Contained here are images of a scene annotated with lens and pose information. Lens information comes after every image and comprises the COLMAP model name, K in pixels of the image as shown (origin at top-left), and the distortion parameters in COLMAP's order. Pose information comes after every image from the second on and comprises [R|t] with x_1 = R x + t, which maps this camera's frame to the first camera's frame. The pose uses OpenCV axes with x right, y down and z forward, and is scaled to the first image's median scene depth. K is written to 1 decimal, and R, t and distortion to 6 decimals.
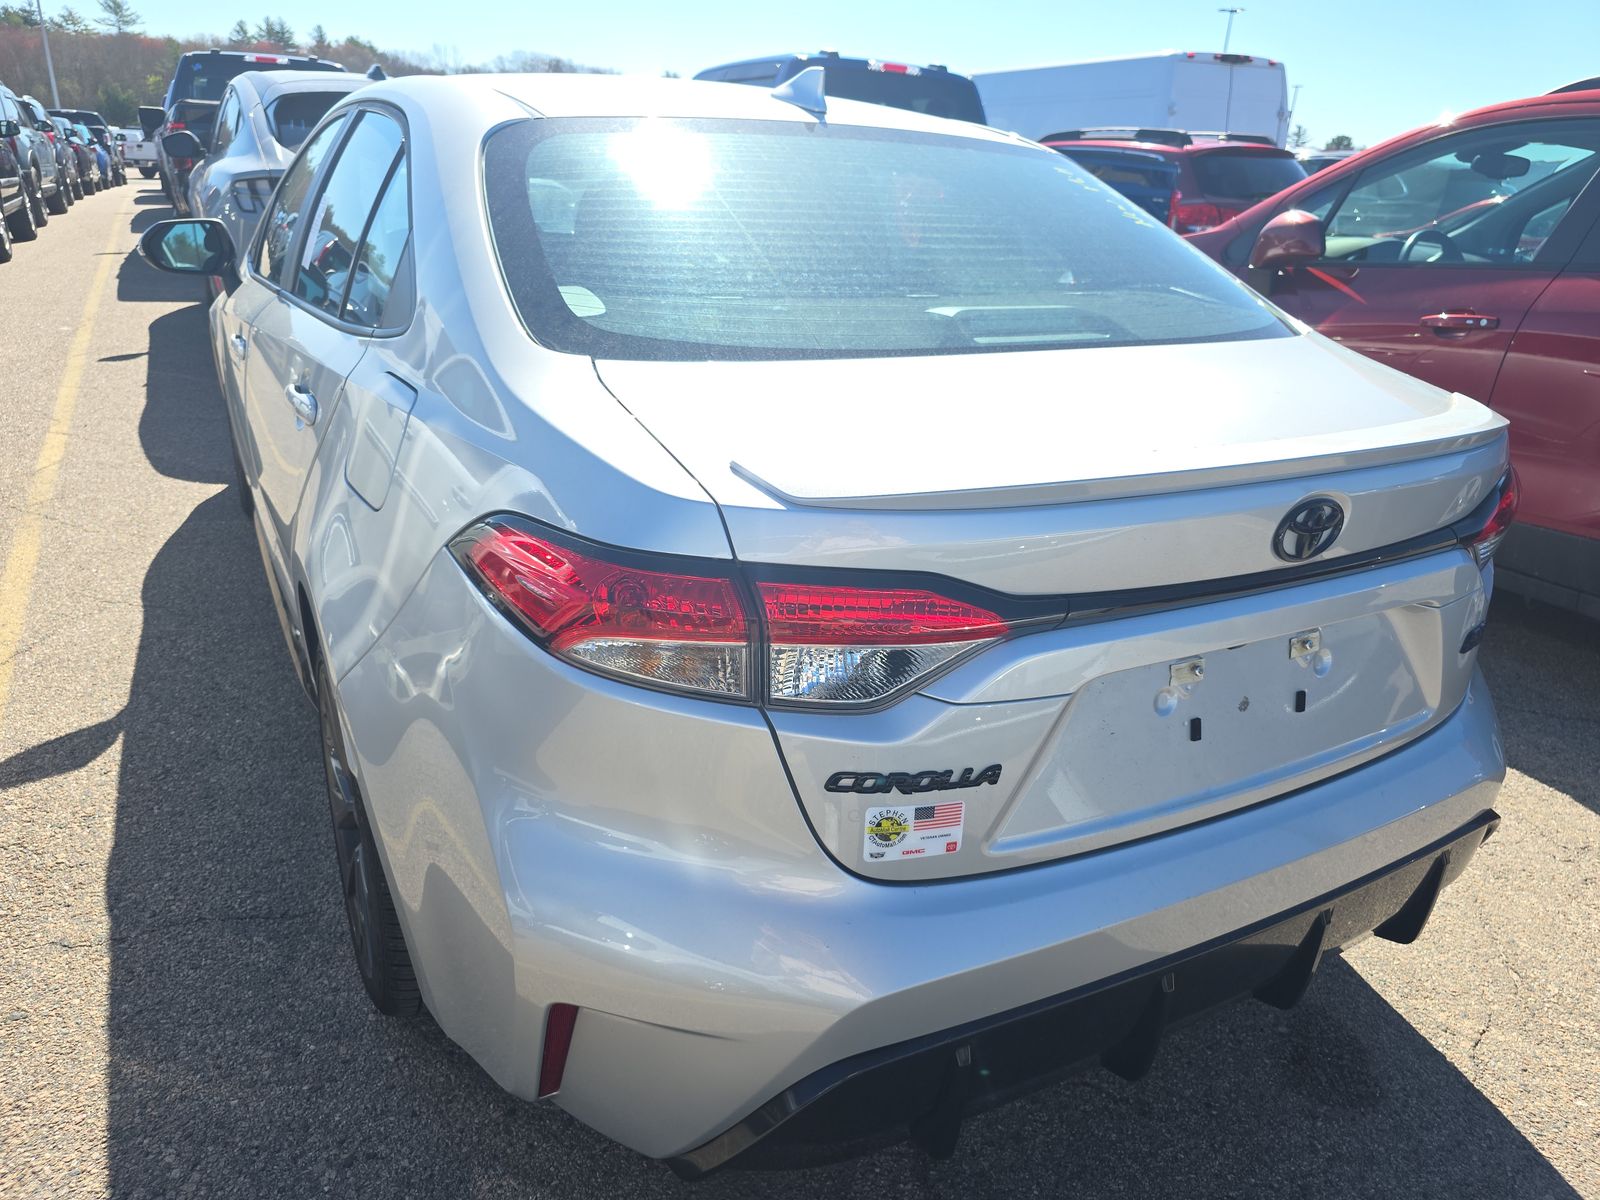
lens RADIAL K [[1122.4, 0, 846.7], [0, 1122.4, 601.2], [0, 0, 1]] dist [0.049368, -0.063739]
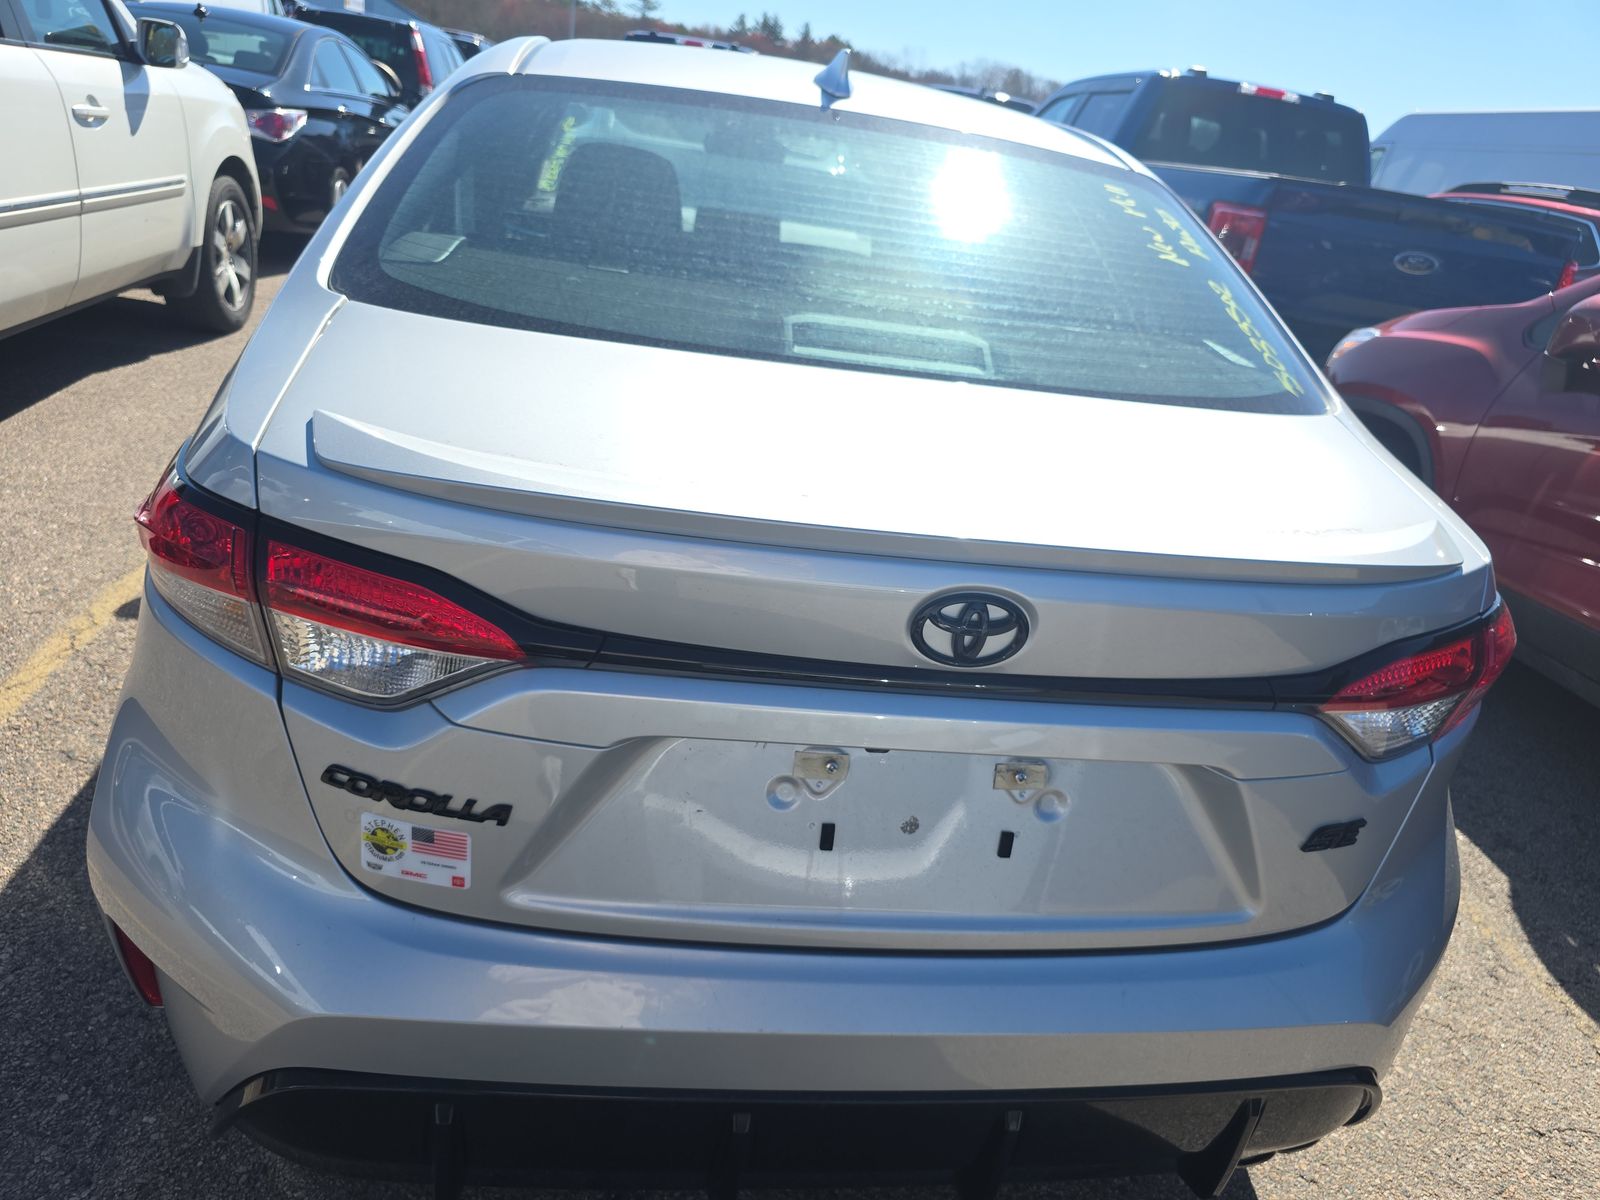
lens RADIAL K [[1122.4, 0, 846.7], [0, 1122.4, 601.2], [0, 0, 1]] dist [0.049368, -0.063739]
pose [[0.924727, 0.218305, -0.311805, 0.462333], [-0.222057, 0.974741, 0.023890, -0.066871], [0.309145, 0.047147, 0.949846, 0.178892]]
